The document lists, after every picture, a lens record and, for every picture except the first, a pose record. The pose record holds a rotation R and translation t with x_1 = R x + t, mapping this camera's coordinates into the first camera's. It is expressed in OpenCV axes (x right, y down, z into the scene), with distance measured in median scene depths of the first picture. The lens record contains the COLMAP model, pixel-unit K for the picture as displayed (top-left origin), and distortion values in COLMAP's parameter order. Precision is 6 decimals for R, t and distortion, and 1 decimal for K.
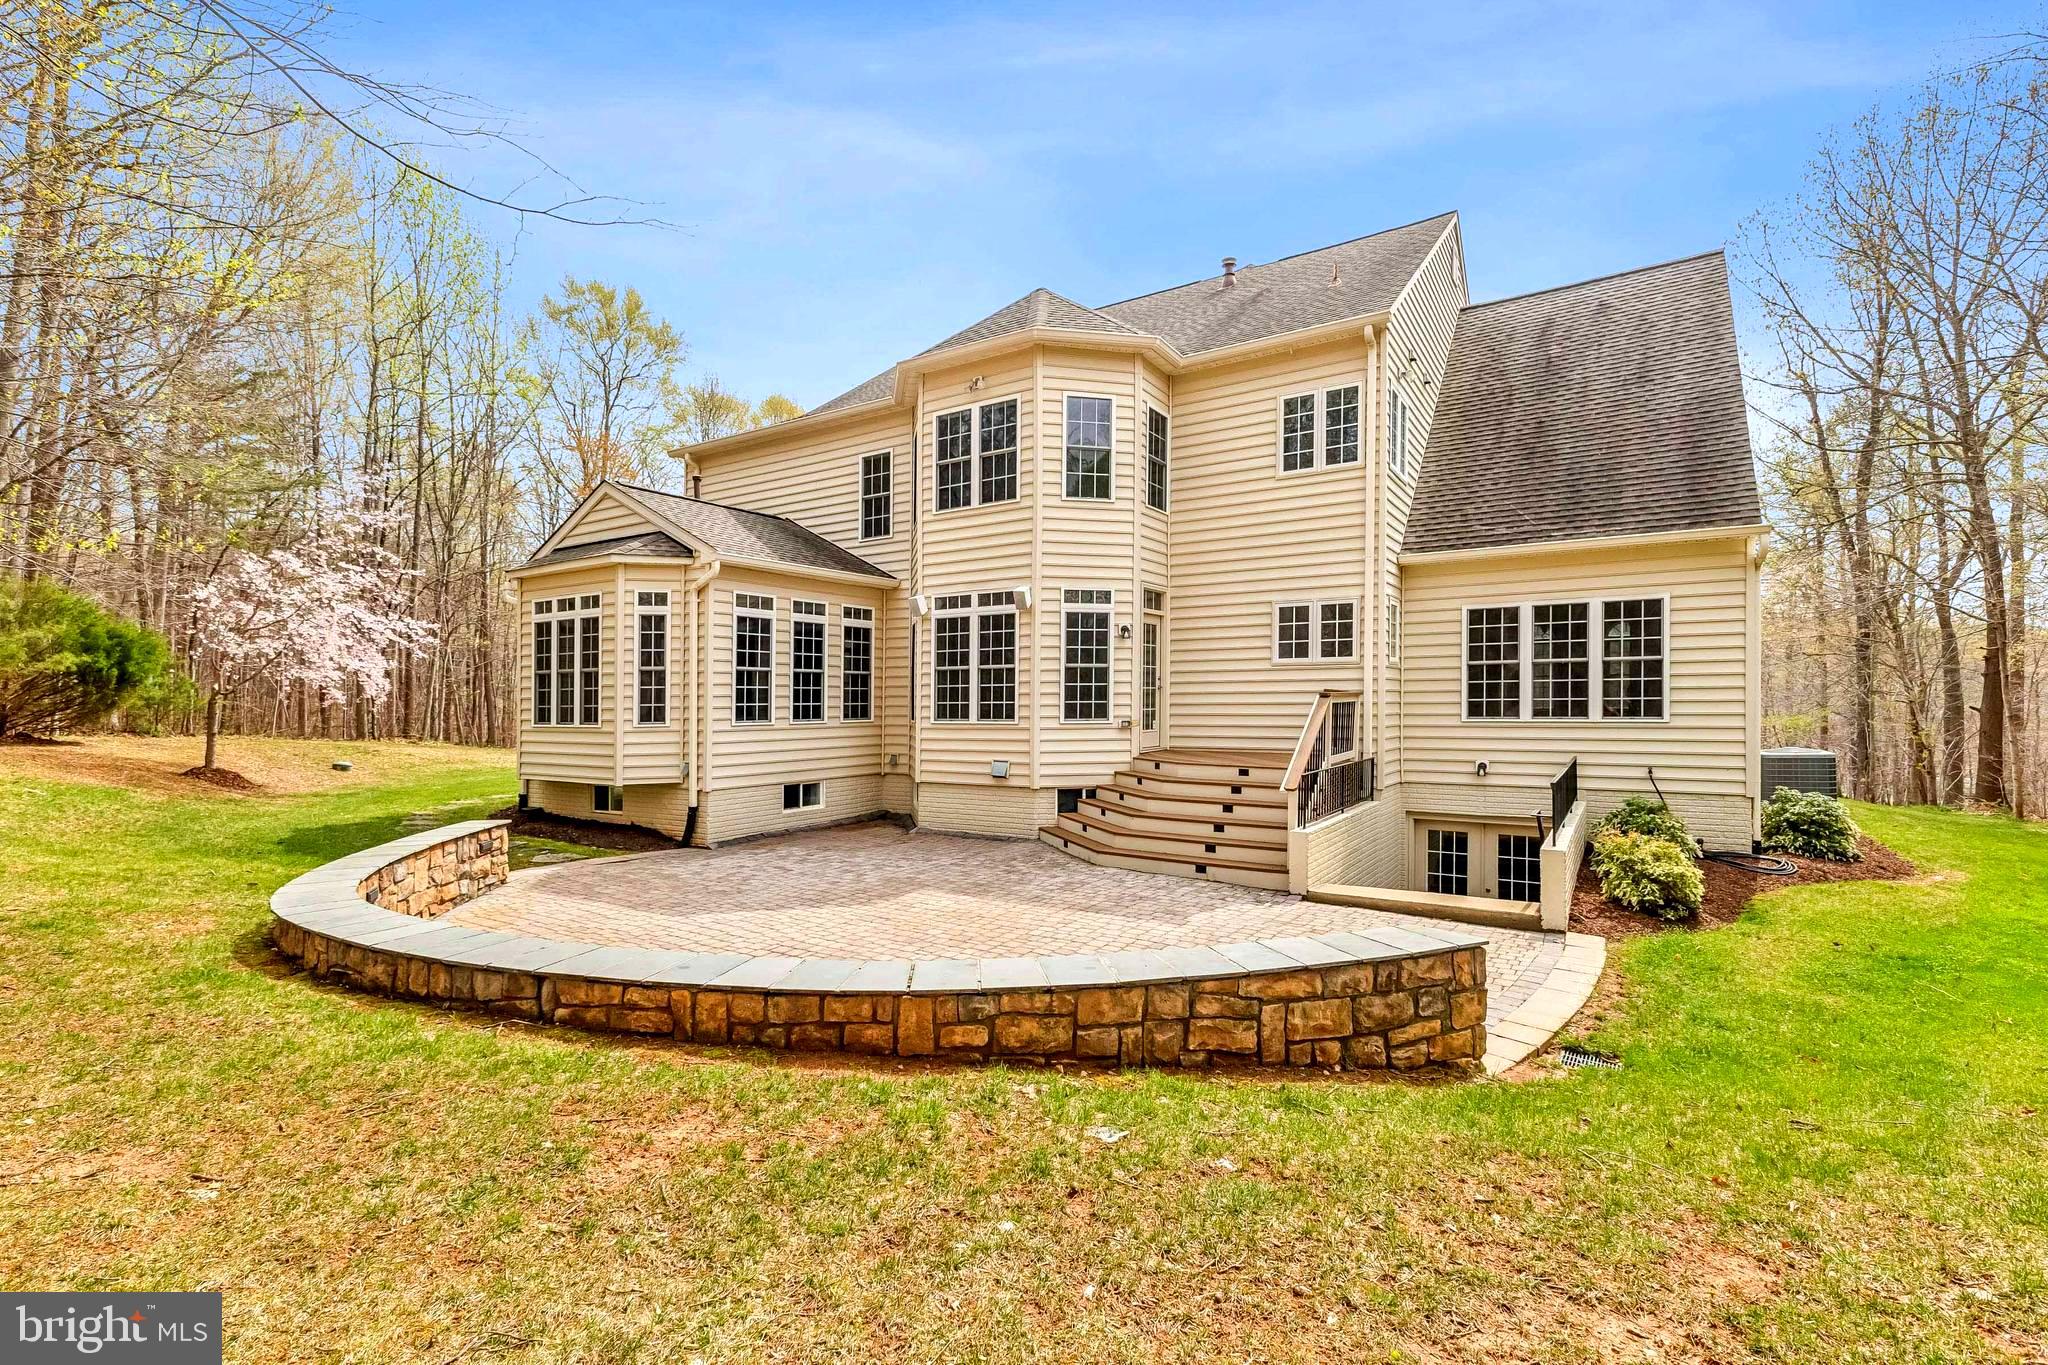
lens RADIAL K [[912.9, 0, 1040.0], [0, 912.9, 679.1], [0, 0, 1]] dist [0.015661, -0.002625]
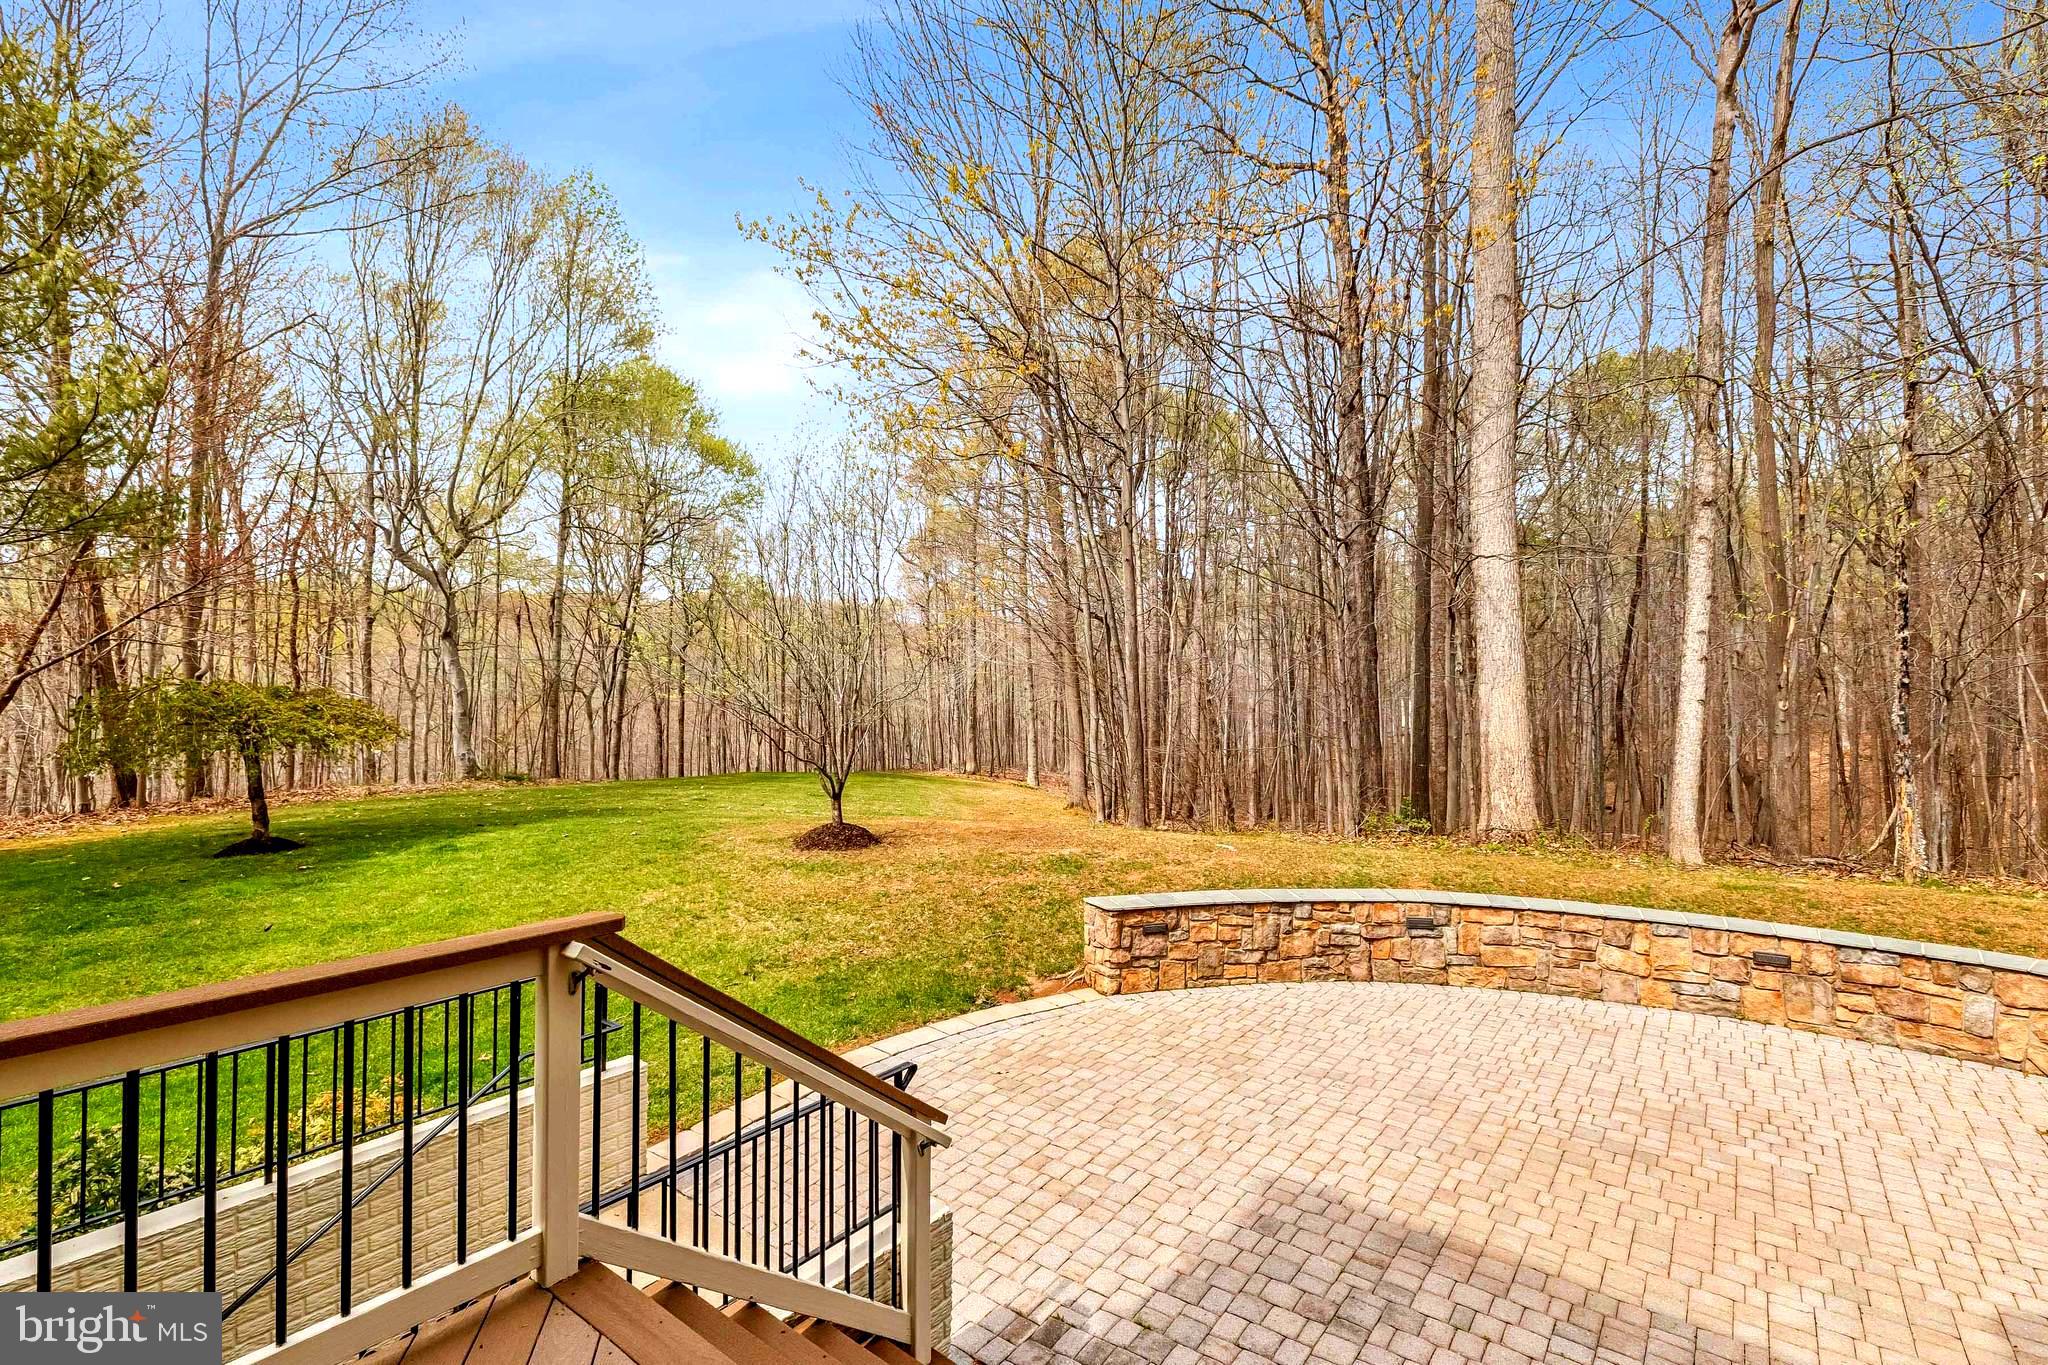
lens RADIAL K [[912.9, 0, 1020.2], [0, 912.9, 672.1], [0, 0, 1]] dist [0.015661, -0.002625]
pose [[-0.995862, 0.005490, 0.090715, 0.153444], [0.002163, 0.999323, -0.036733, -0.032414], [-0.090855, -0.036385, -0.995199, 1.013827]]
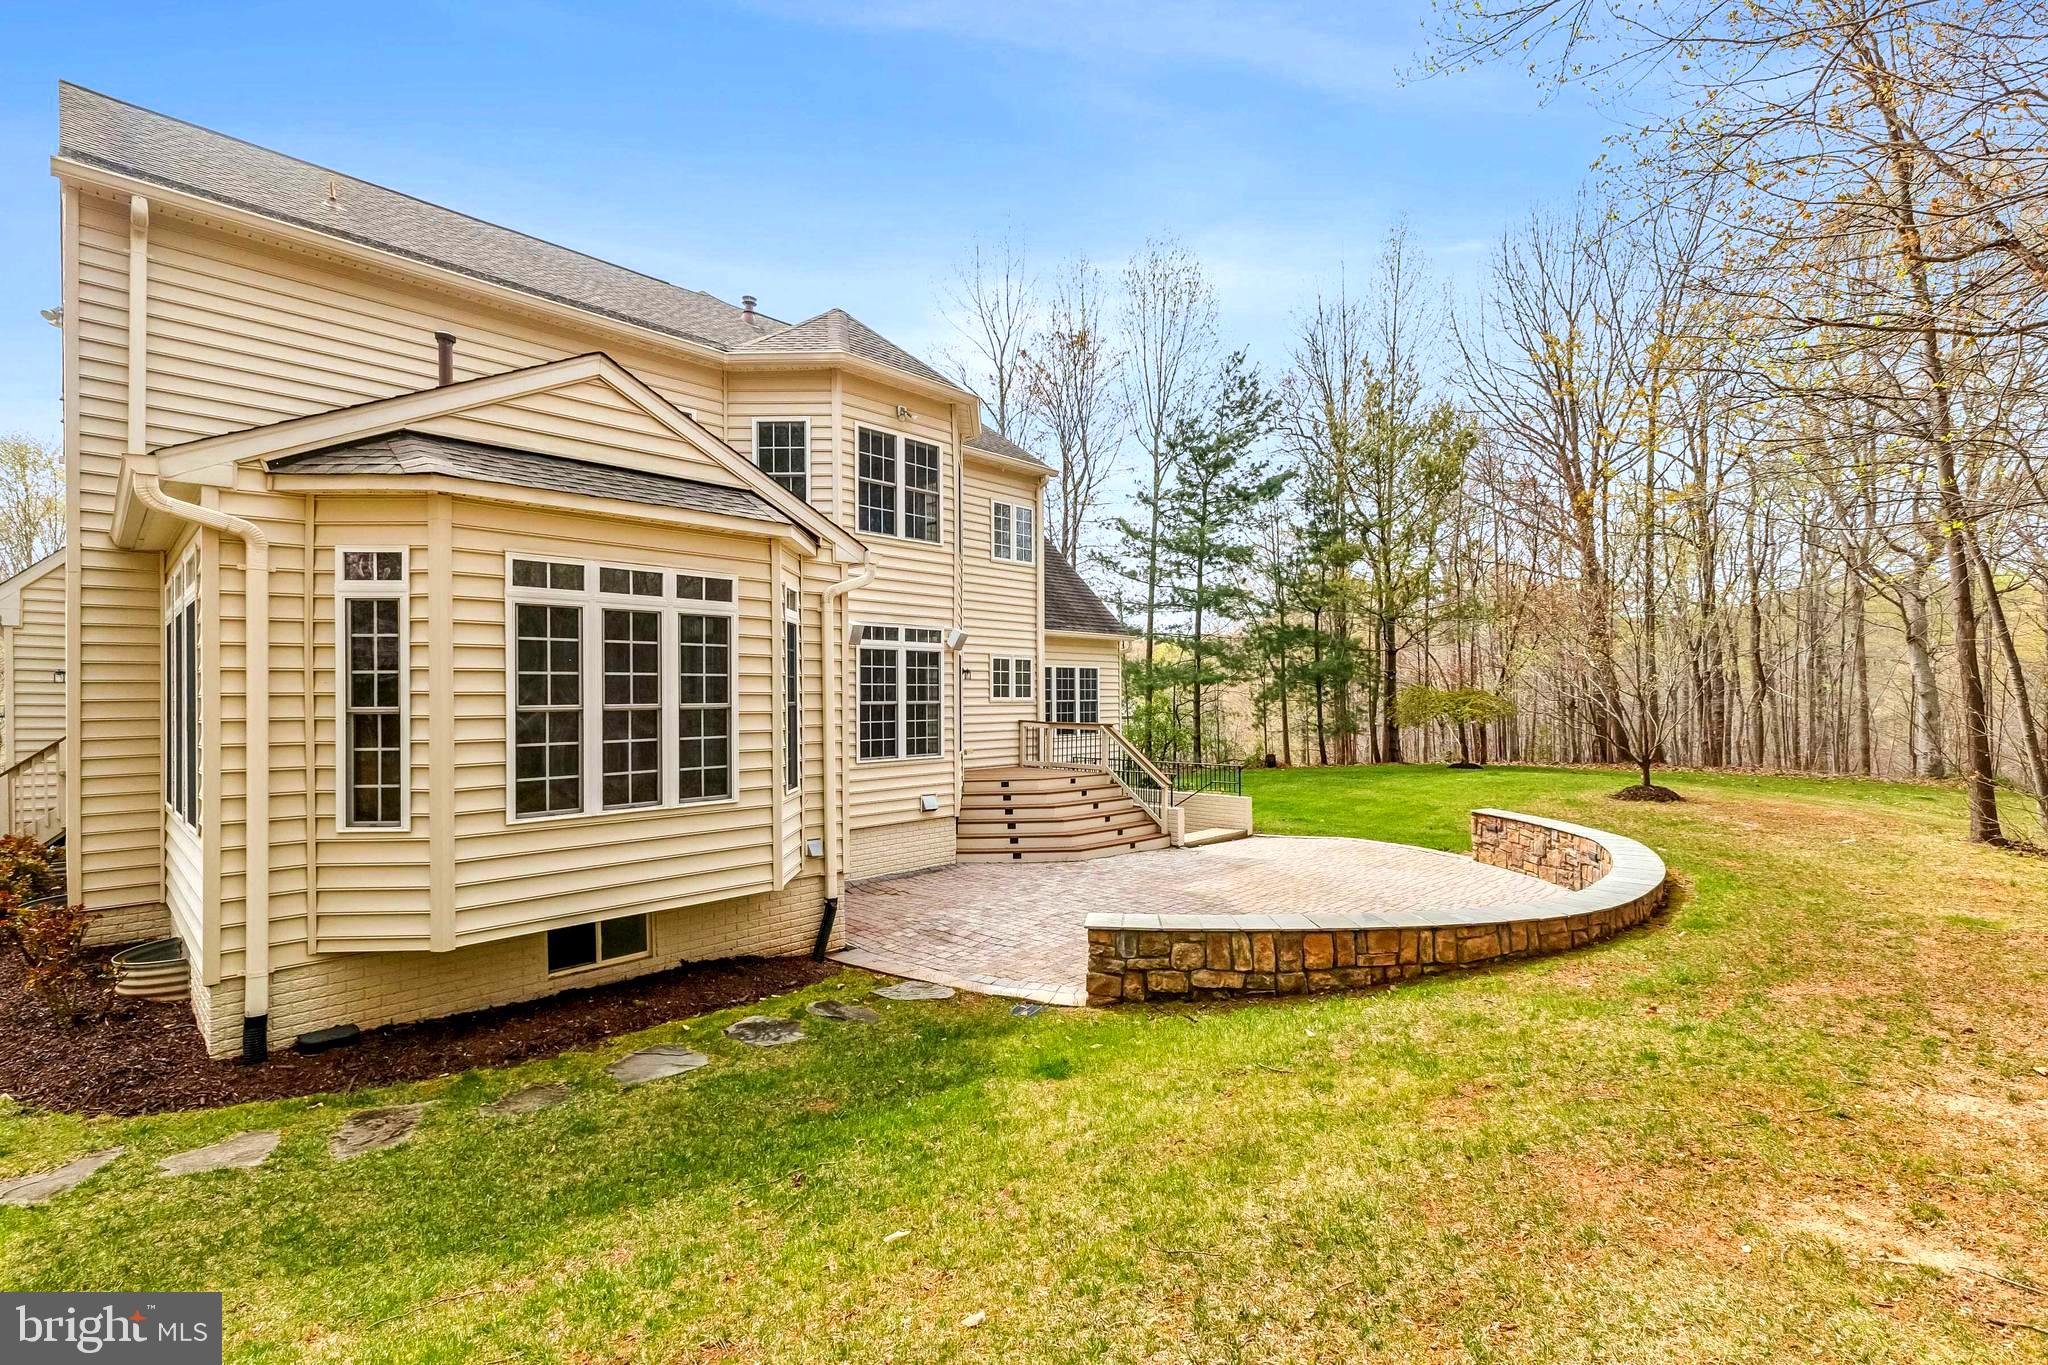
lens RADIAL K [[912.9, 0, 1015.7], [0, 912.9, 687.3], [0, 0, 1]] dist [0.015661, -0.002625]
pose [[0.203246, 0.019704, 0.978929, -1.026174], [-0.014643, 0.999747, -0.017083, -0.014704], [-0.979018, -0.010862, 0.203483, 0.697561]]
